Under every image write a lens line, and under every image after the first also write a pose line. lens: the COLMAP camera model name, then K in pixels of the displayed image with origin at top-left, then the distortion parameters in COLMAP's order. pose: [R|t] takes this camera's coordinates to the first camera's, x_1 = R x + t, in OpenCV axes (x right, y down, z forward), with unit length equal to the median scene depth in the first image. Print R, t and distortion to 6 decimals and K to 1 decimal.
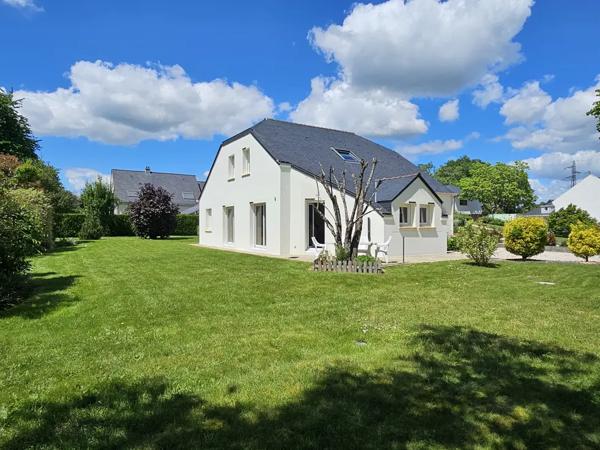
lens RADIAL K [[437.9, 0, 300.0], [0, 437.9, 225.0], [0, 0, 1]] dist [0.086382, -0.050997]
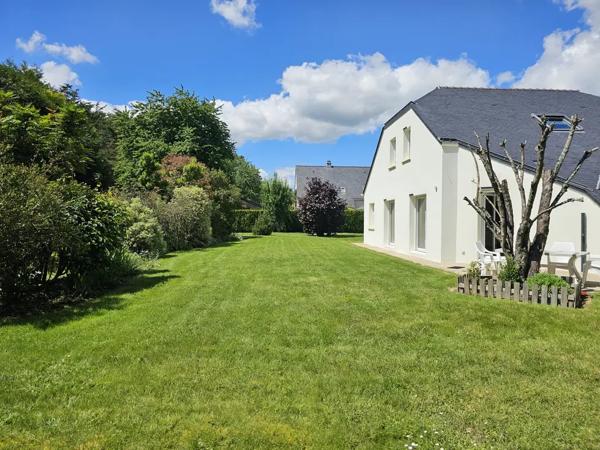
lens RADIAL K [[437.9, 0, 300.0], [0, 437.9, 225.0], [0, 0, 1]] dist [0.086382, -0.050997]
pose [[0.870949, 0.012958, -0.491202, 0.089364], [-0.007973, 0.999893, 0.012240, -0.003300], [0.491309, -0.006744, 0.870959, 0.163343]]
